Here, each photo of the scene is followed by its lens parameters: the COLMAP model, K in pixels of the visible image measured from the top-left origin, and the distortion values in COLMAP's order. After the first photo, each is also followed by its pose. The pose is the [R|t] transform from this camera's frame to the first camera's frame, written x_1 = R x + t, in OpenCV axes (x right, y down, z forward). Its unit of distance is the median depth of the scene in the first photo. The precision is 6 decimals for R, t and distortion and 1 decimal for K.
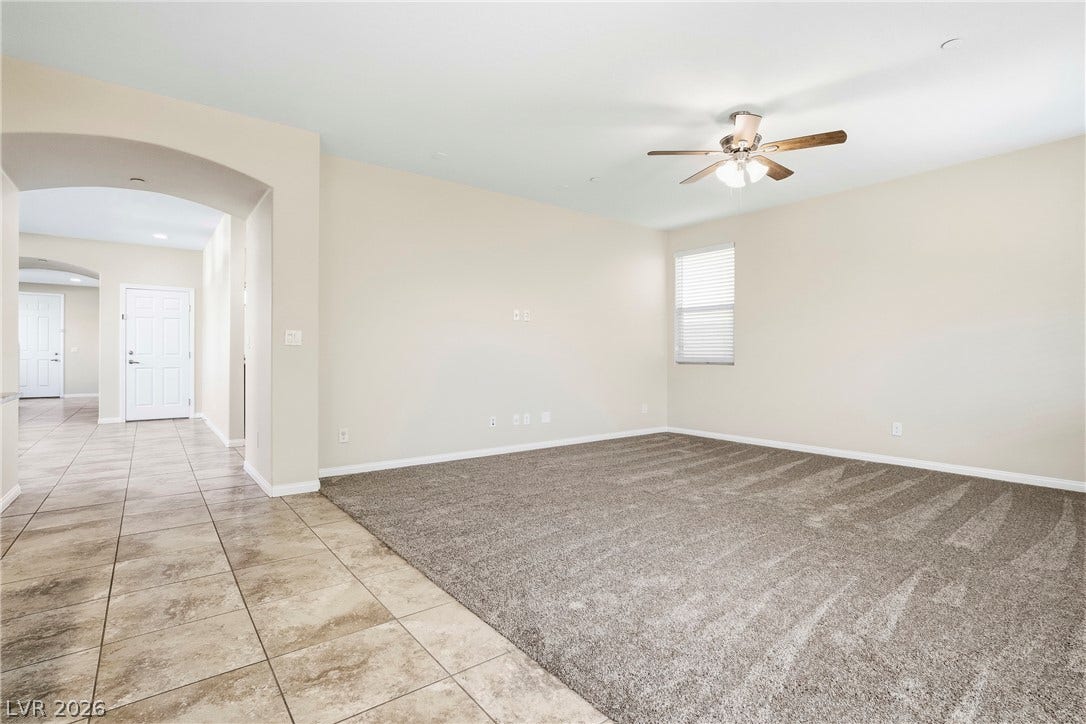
lens RADIAL K [[516.3, 0, 537.4], [0, 516.3, 352.6], [0, 0, 1]] dist [0.005378, -0.000041]
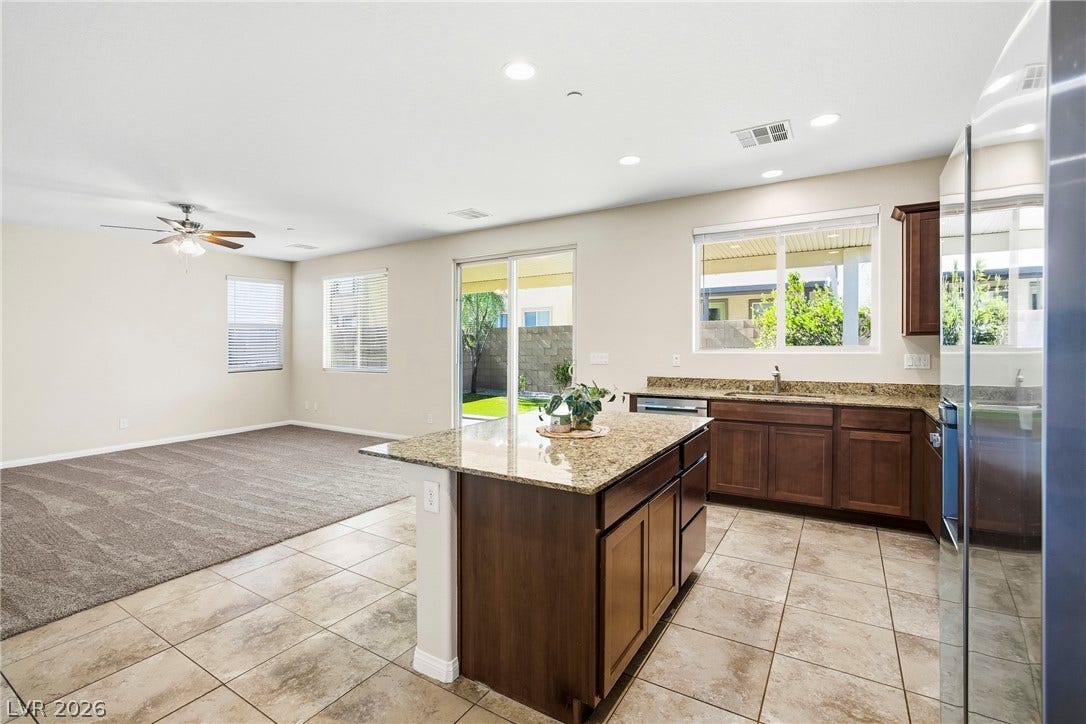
lens RADIAL K [[490.8, 0, 540.3], [0, 490.8, 348.6], [0, 0, 1]] dist [0.000681, 0.000055]
pose [[-0.361160, -0.010639, 0.932443, -1.839148], [-0.000642, 0.999938, 0.011161, -0.131567], [-0.932503, 0.003432, -0.361145, 0.886162]]
